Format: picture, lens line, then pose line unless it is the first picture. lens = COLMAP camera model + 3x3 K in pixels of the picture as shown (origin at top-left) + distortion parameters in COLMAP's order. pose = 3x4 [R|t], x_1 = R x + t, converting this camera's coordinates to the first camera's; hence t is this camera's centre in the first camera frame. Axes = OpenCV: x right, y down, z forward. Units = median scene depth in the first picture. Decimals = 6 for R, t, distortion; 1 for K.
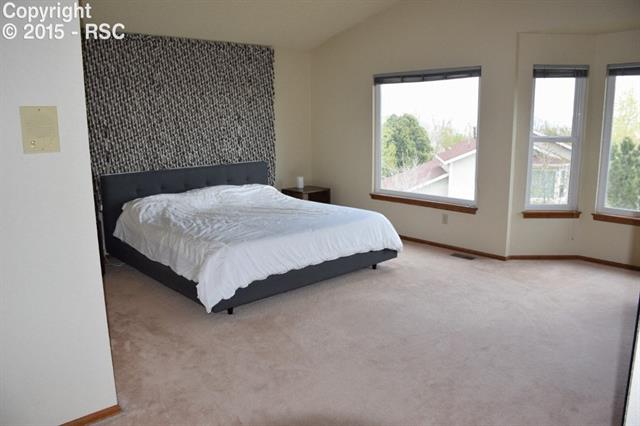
lens RADIAL K [[499.9, 0, 320.0], [0, 499.9, 213.0], [0, 0, 1]] dist [-0.140304, 0.079612]
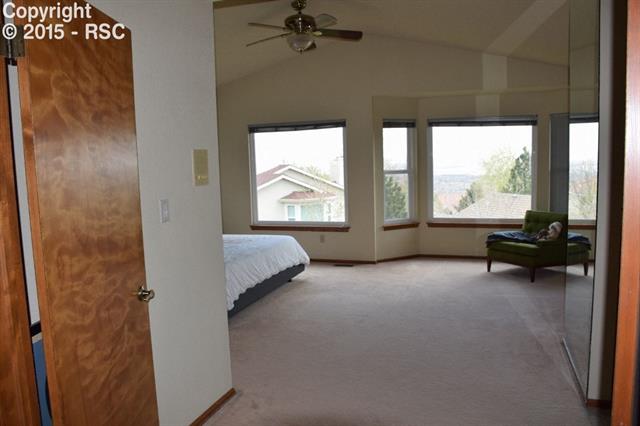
lens RADIAL K [[499.9, 0, 320.0], [0, 499.9, 213.0], [0, 0, 1]] dist [-0.140304, 0.079612]
pose [[0.876066, -0.067446, 0.477452, -0.394934], [0.110247, 0.991958, -0.062164, 0.028066], [-0.469419, 0.107097, 0.876456, -0.127308]]
